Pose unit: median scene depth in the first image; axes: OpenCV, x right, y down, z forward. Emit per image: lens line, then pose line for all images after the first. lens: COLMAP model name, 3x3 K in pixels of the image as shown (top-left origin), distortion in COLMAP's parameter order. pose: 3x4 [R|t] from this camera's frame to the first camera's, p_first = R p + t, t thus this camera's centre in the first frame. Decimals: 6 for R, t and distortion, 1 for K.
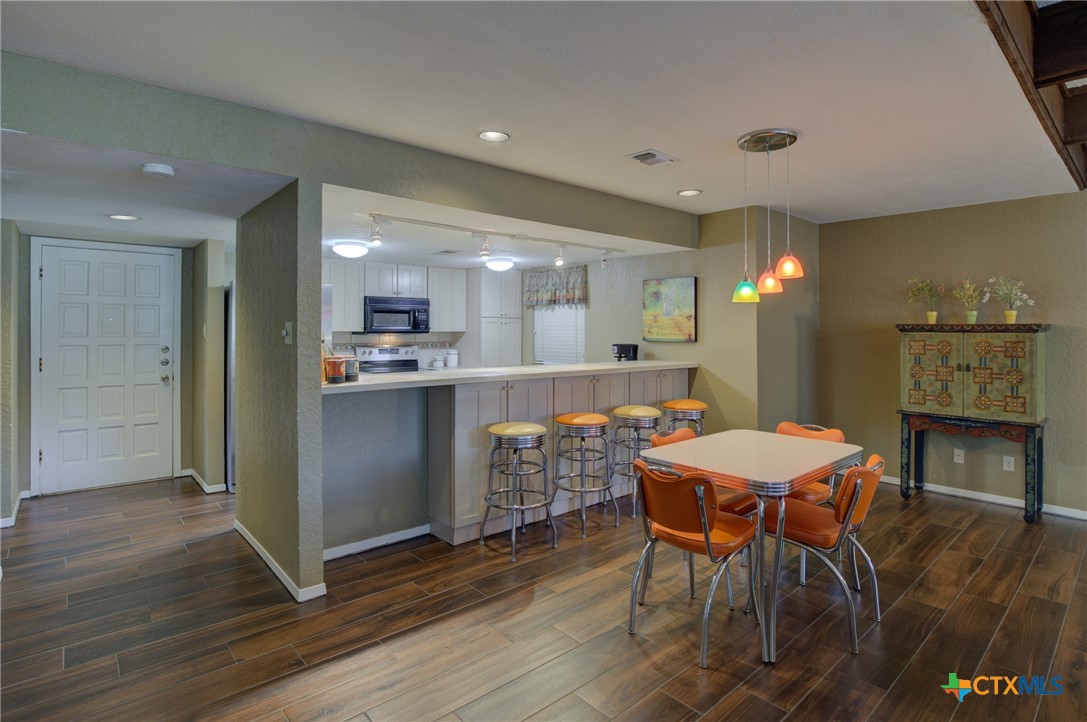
lens RADIAL K [[553.2, 0, 539.4], [0, 553.2, 351.4], [0, 0, 1]] dist [-0.045377, 0.012850]
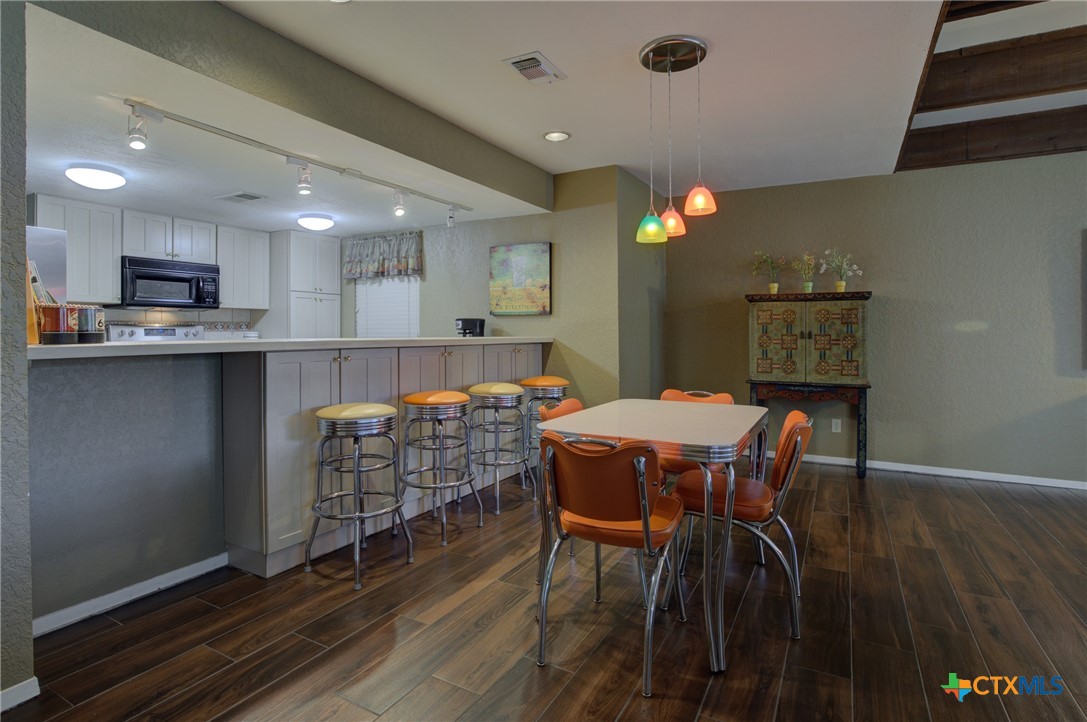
lens RADIAL K [[553.2, 0, 548.1], [0, 553.2, 346.5], [0, 0, 1]] dist [-0.045377, 0.012850]
pose [[0.938458, -0.008942, 0.345277, -0.053117], [0.011387, 0.999922, -0.005055, 0.059067], [-0.345205, 0.008675, 0.938487, 0.206291]]
